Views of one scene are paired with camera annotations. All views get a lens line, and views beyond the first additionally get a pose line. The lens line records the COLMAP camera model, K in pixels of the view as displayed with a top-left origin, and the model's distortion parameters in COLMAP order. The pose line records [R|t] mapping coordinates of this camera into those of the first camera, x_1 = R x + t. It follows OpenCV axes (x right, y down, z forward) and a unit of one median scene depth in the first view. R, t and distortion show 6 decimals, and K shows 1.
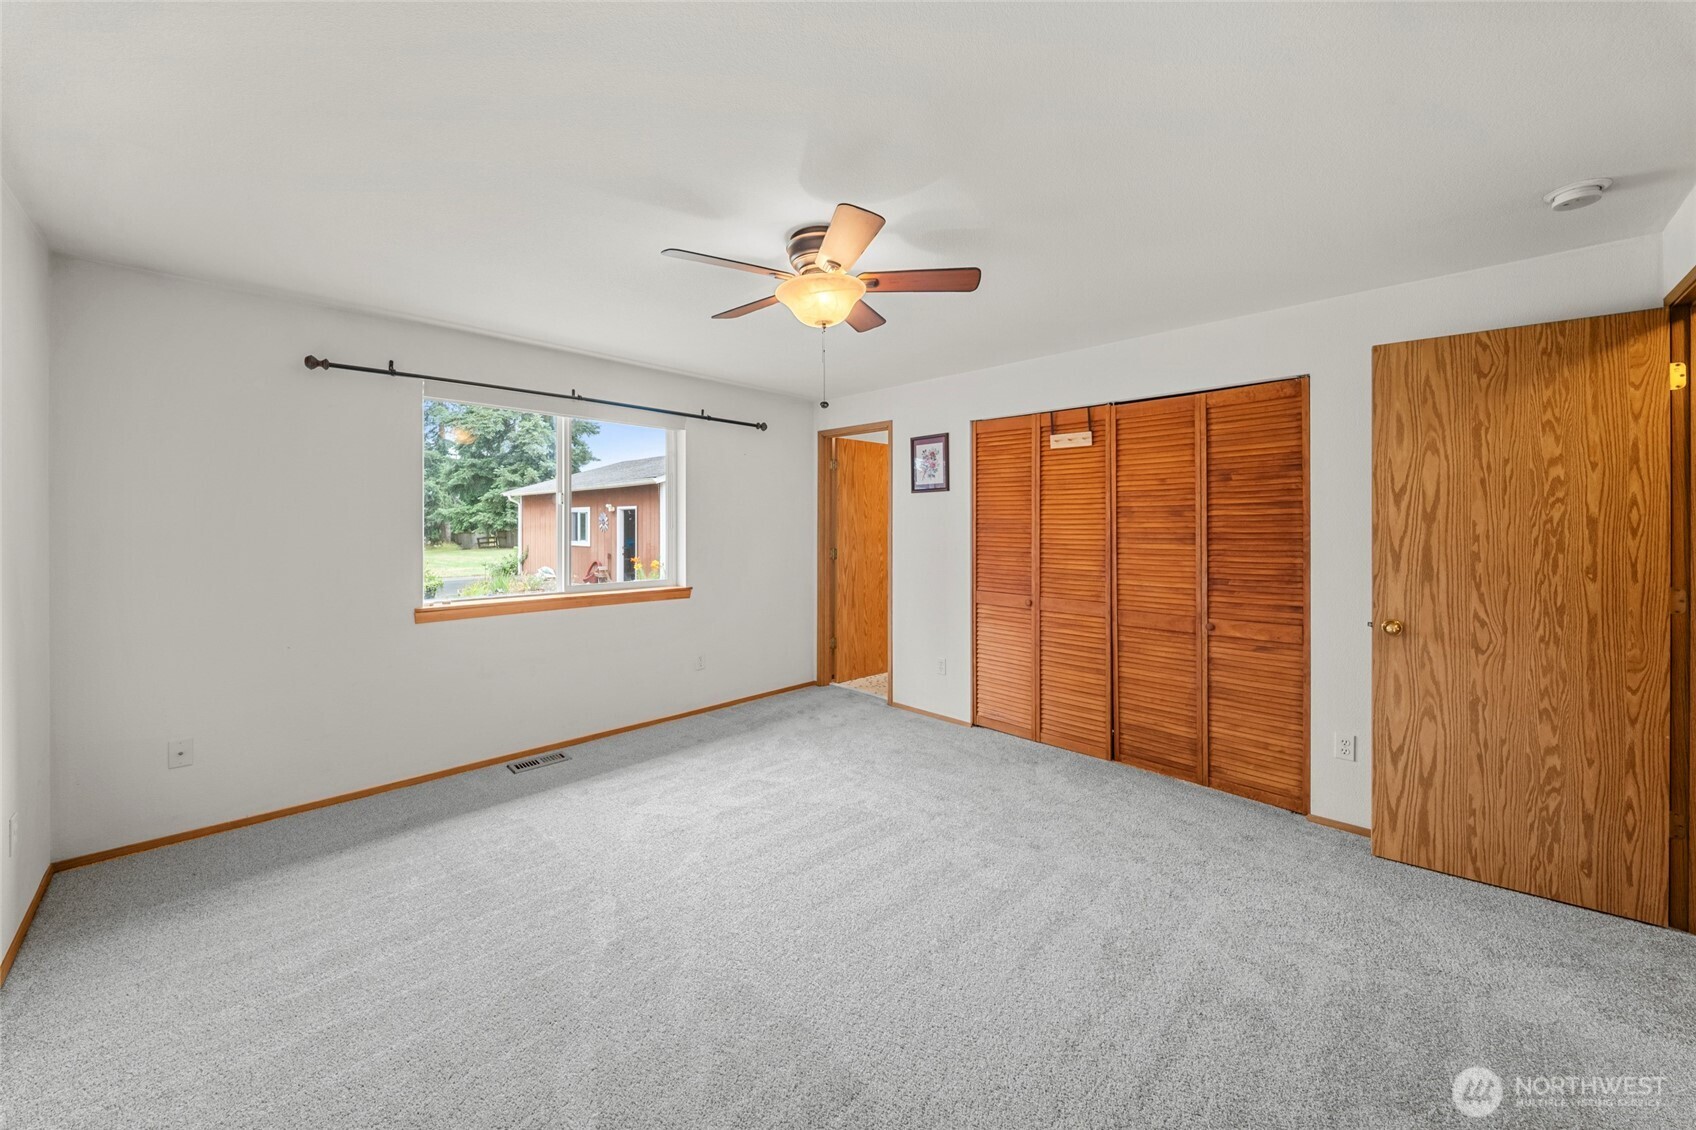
lens RADIAL K [[618.1, 0, 842.0], [0, 618.1, 538.6], [0, 0, 1]] dist [0.000121, -0.000171]
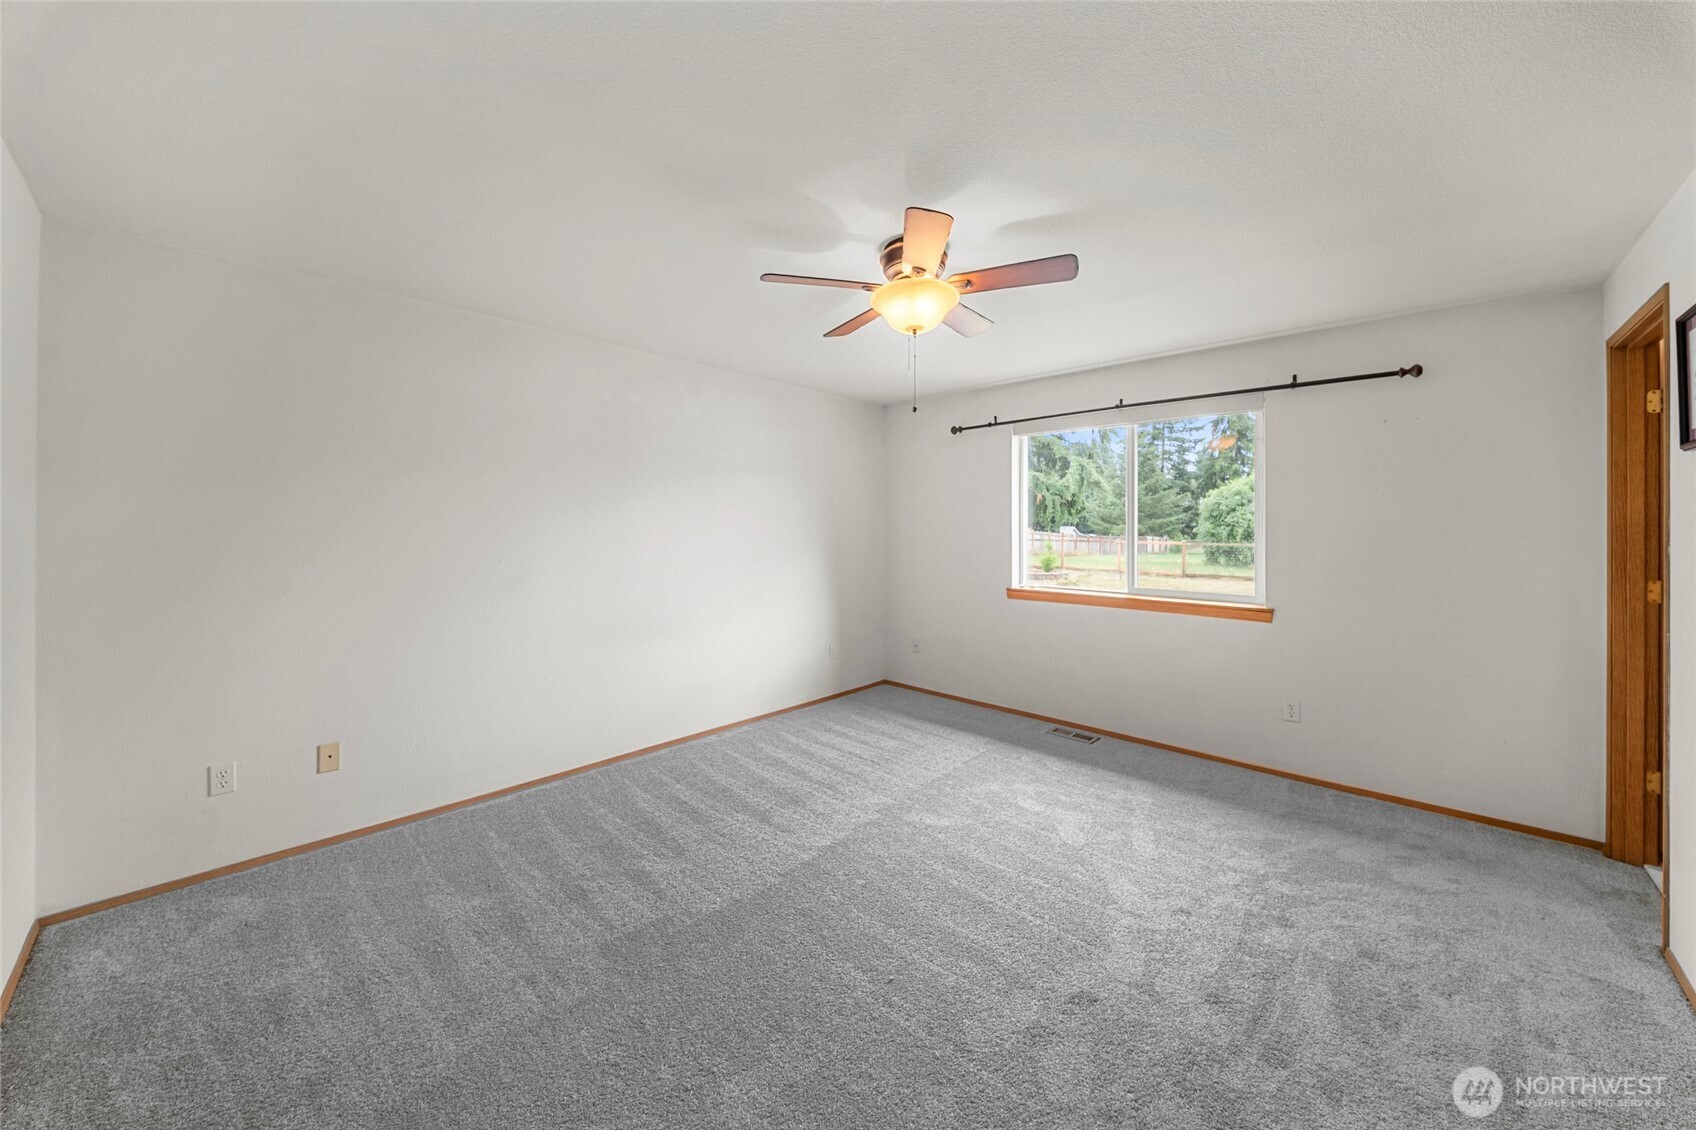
lens RADIAL K [[601.8, 0, 853.0], [0, 601.8, 542.7], [0, 0, 1]] dist [-0.000454, -0.000125]
pose [[0.027204, 0.022603, -0.999374, 0.585153], [-0.026620, 0.999406, 0.021879, -0.008486], [0.999275, 0.026008, 0.027790, 0.533423]]
